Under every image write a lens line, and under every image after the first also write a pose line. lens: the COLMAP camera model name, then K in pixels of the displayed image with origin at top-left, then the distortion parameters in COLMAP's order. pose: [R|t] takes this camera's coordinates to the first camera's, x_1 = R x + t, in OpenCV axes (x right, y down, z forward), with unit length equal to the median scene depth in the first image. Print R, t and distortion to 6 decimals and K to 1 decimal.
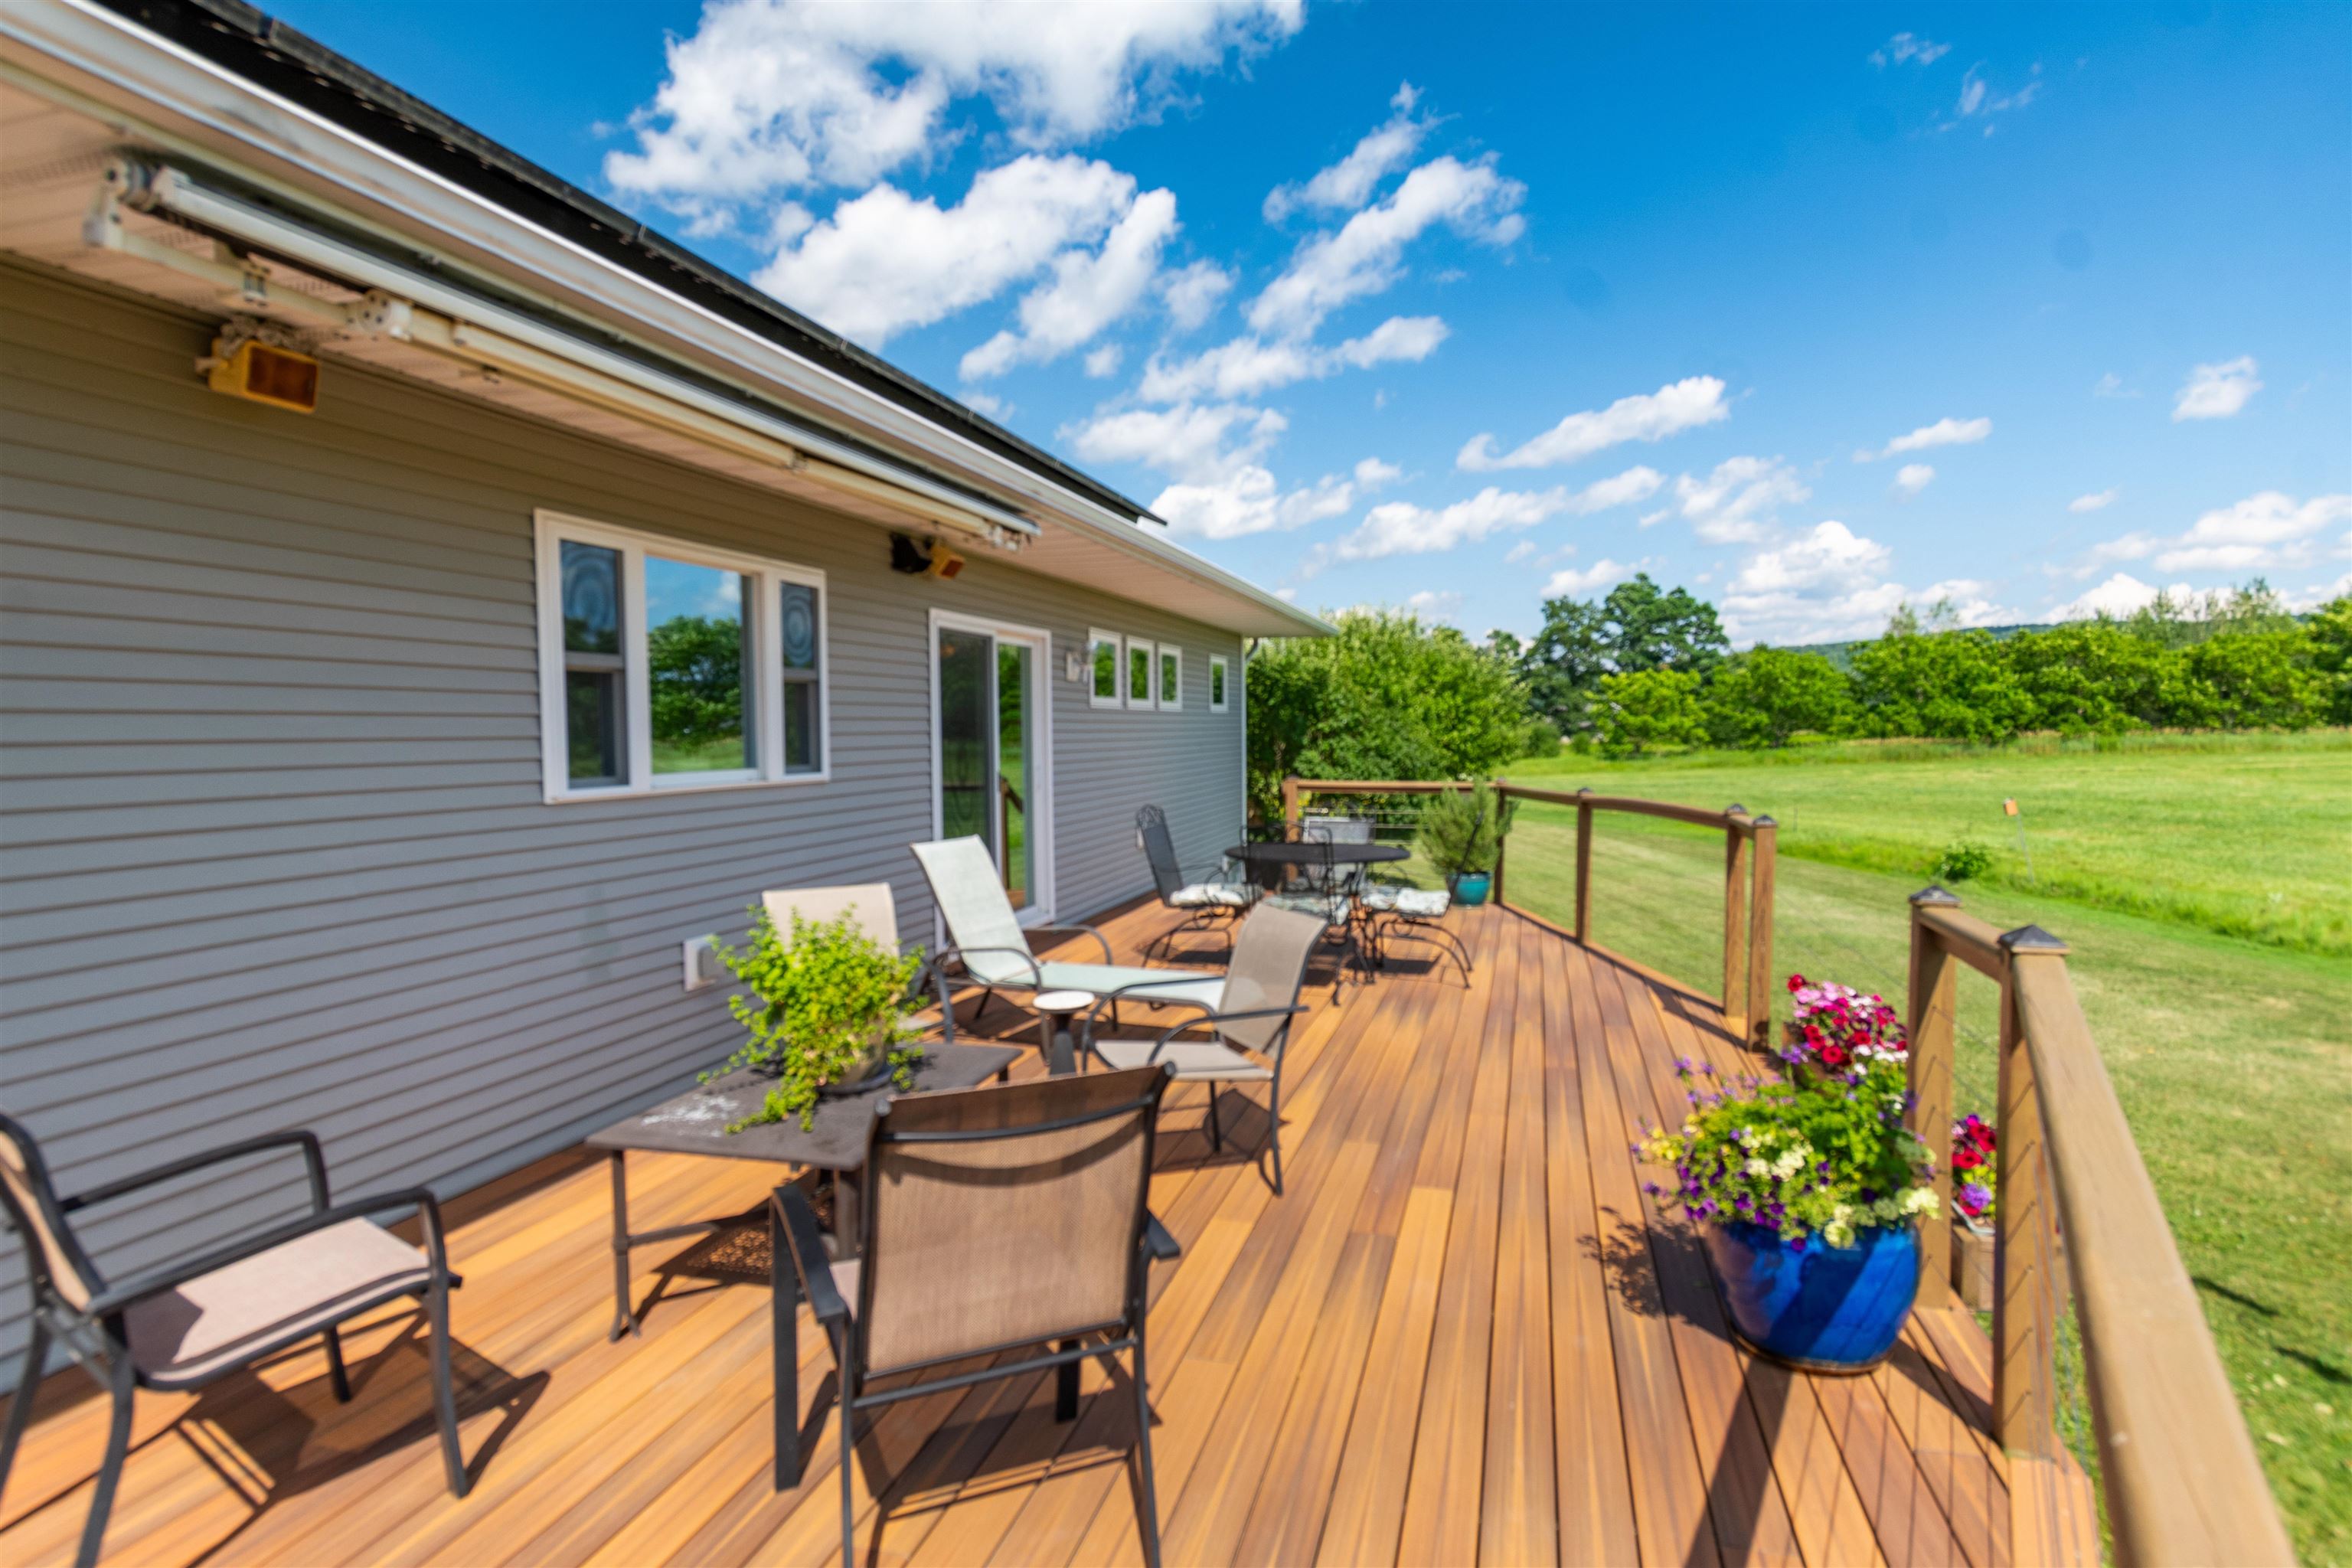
lens RADIAL K [[1305.2, 0, 1195.1], [0, 1305.2, 778.2], [0, 0, 1]] dist [-0.001265, -0.001156]
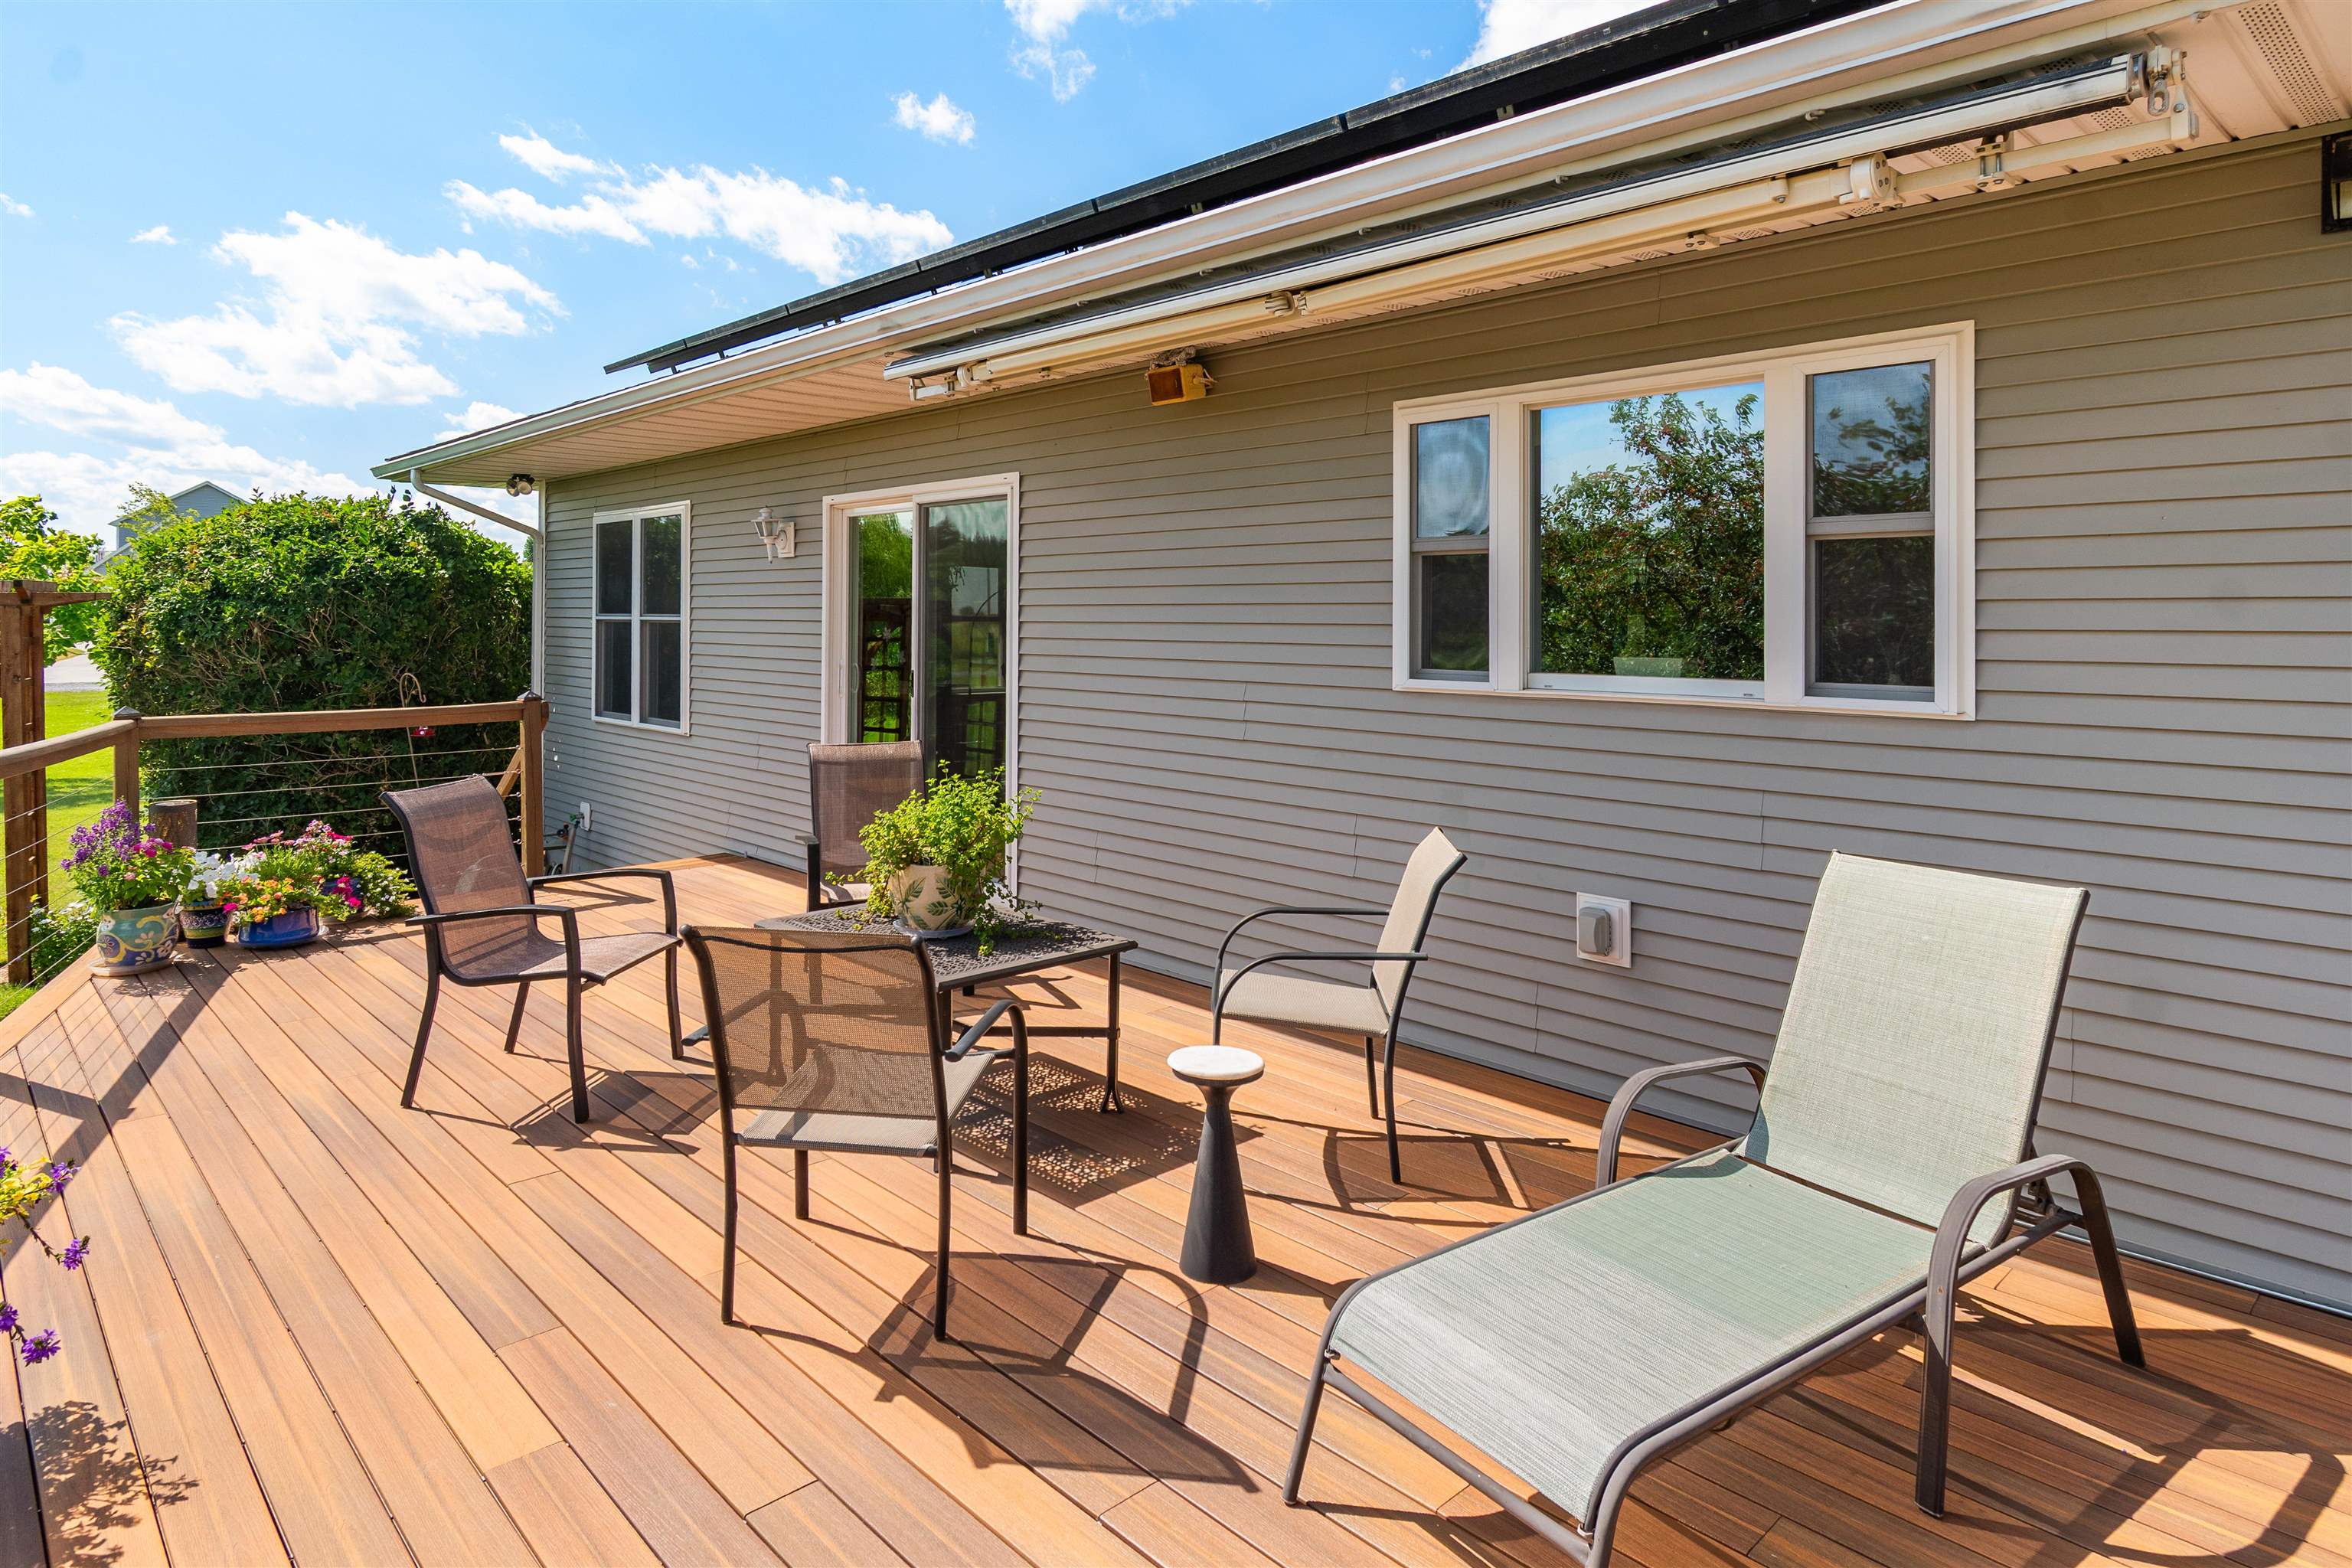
lens RADIAL K [[1331.7, 0, 1179.1], [0, 1331.7, 619.0], [0, 0, 1]] dist [0.001522, -0.002925]
pose [[-0.528451, 0.005909, -0.848943, 0.464684], [-0.033983, 0.999027, 0.028107, -0.058026], [0.848283, 0.043703, -0.527736, 1.377301]]
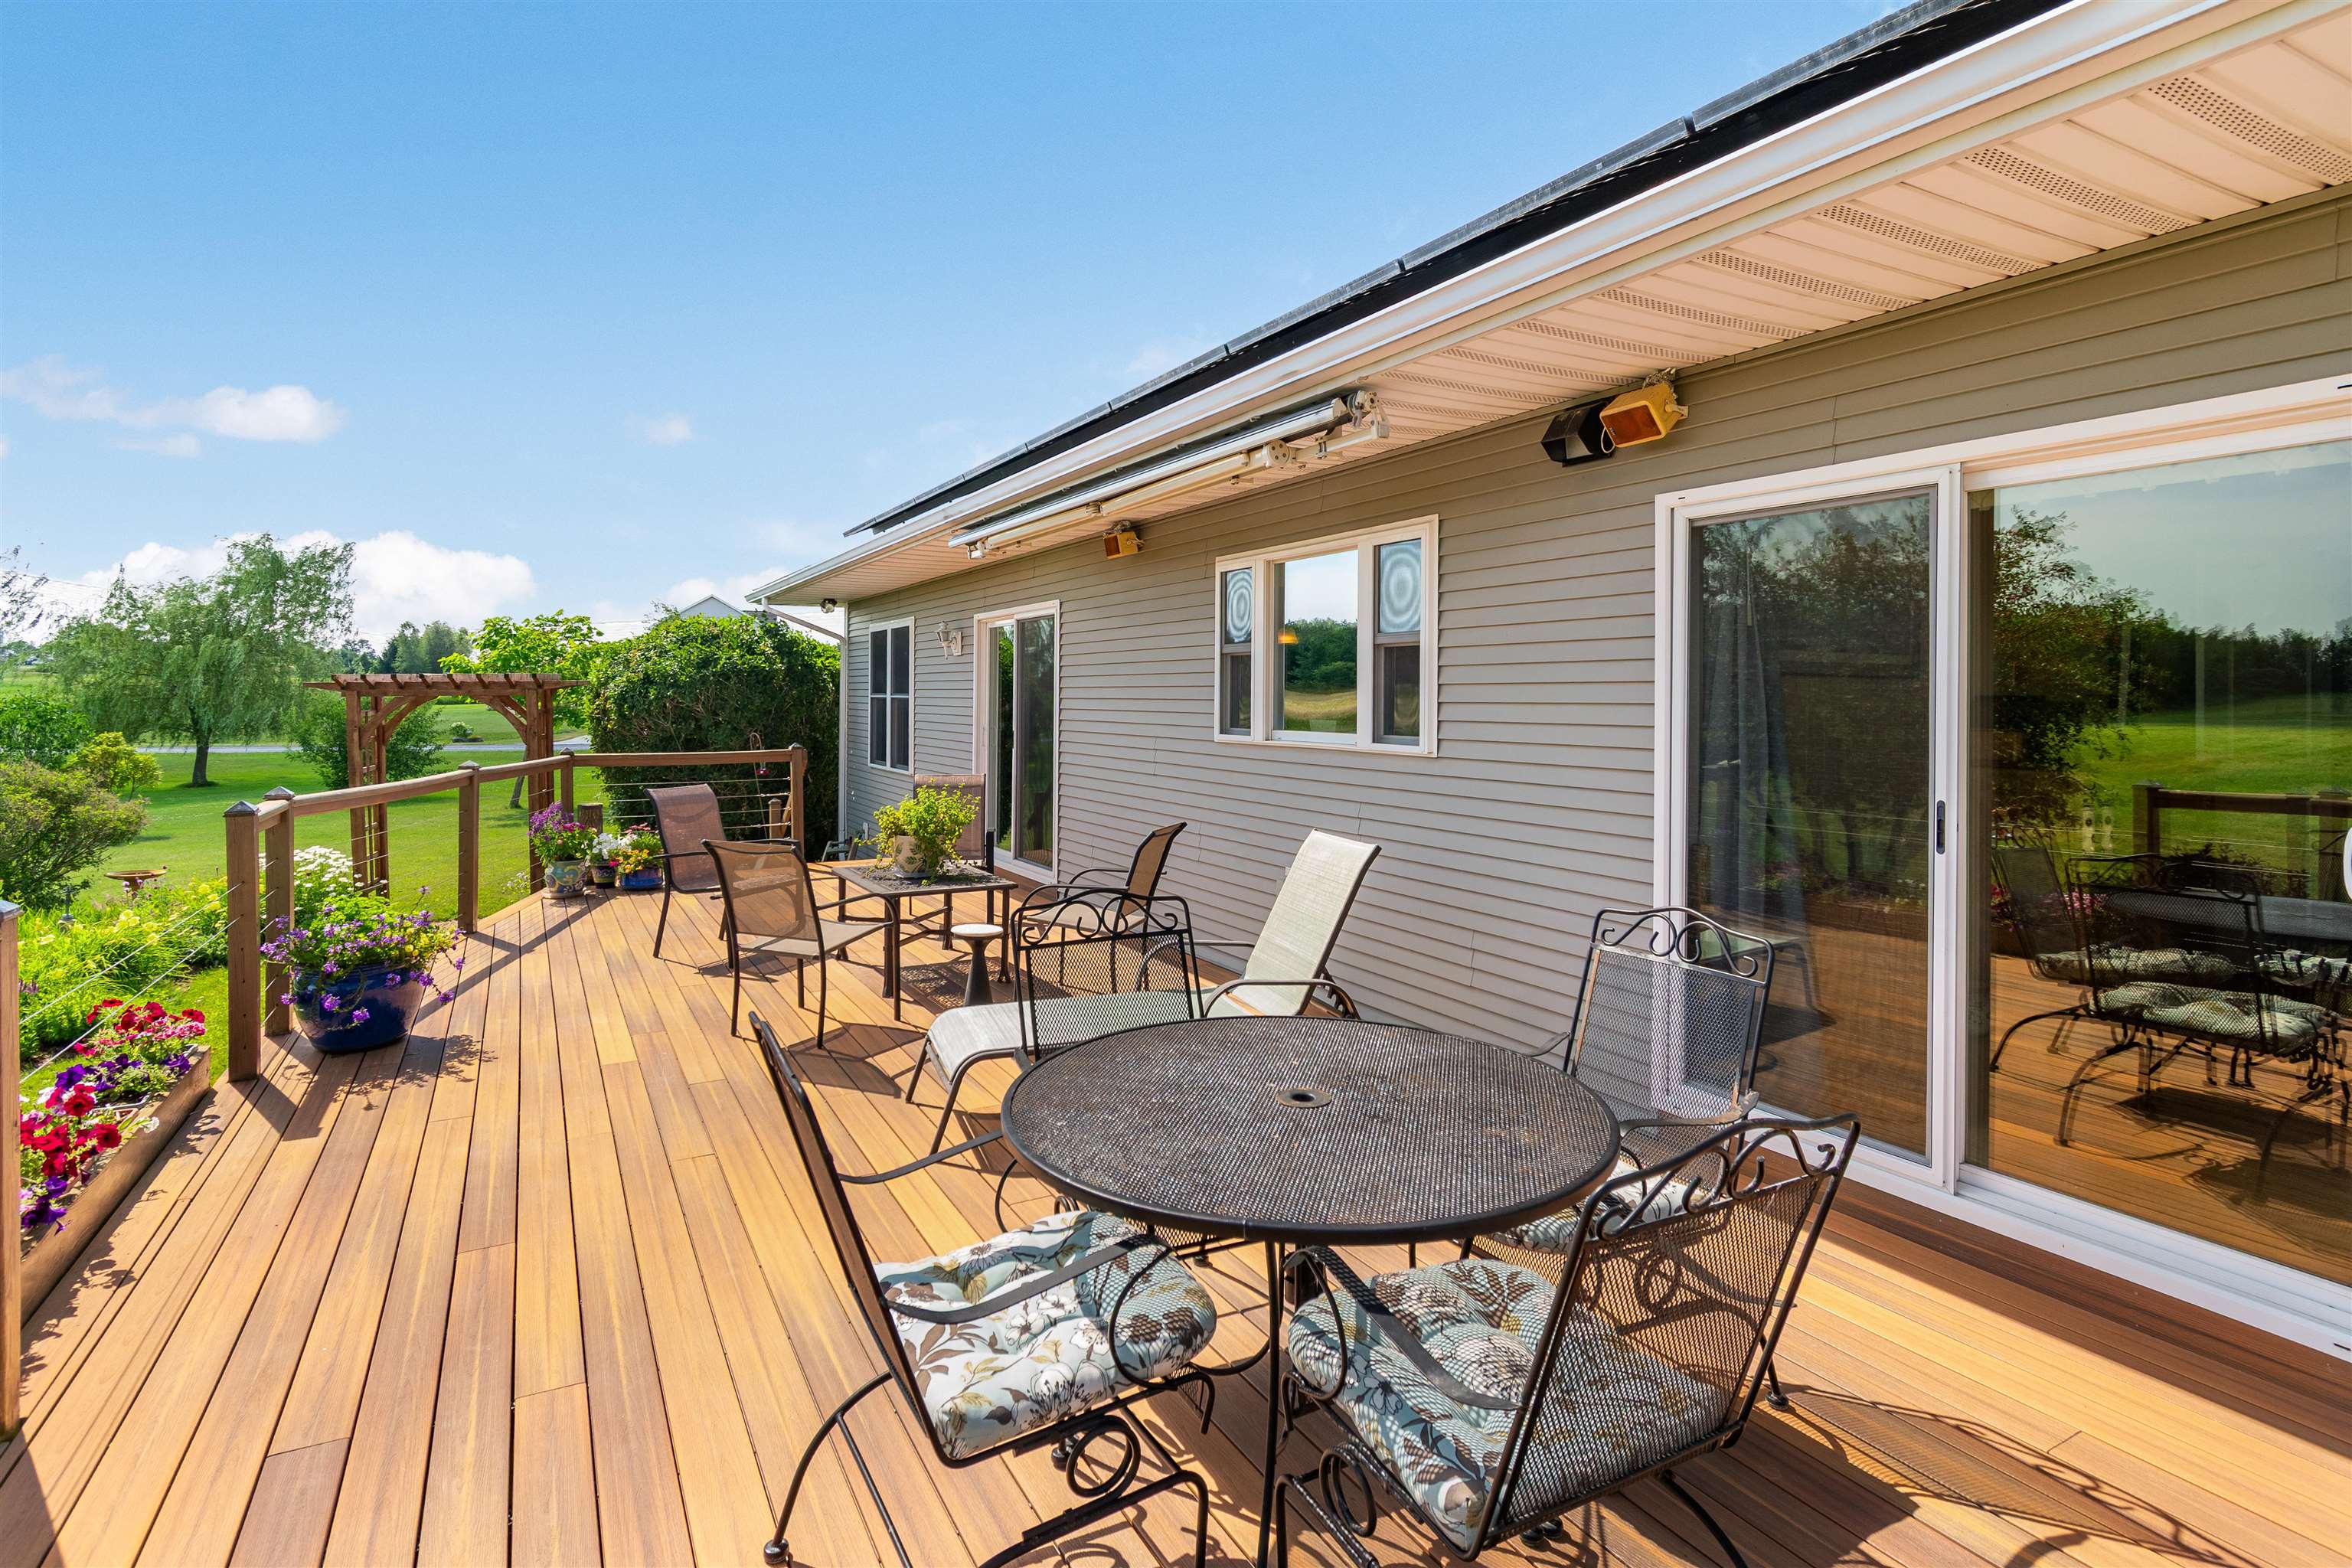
lens RADIAL K [[1182.7, 0, 1173.6], [0, 1182.7, 698.0], [0, 0, 1]] dist [0.000717, 0.000402]
pose [[-0.731997, 0.006732, -0.681274, 0.514346], [-0.024662, 0.999034, 0.036371, -0.082650], [0.680861, 0.043426, -0.731124, 1.971941]]
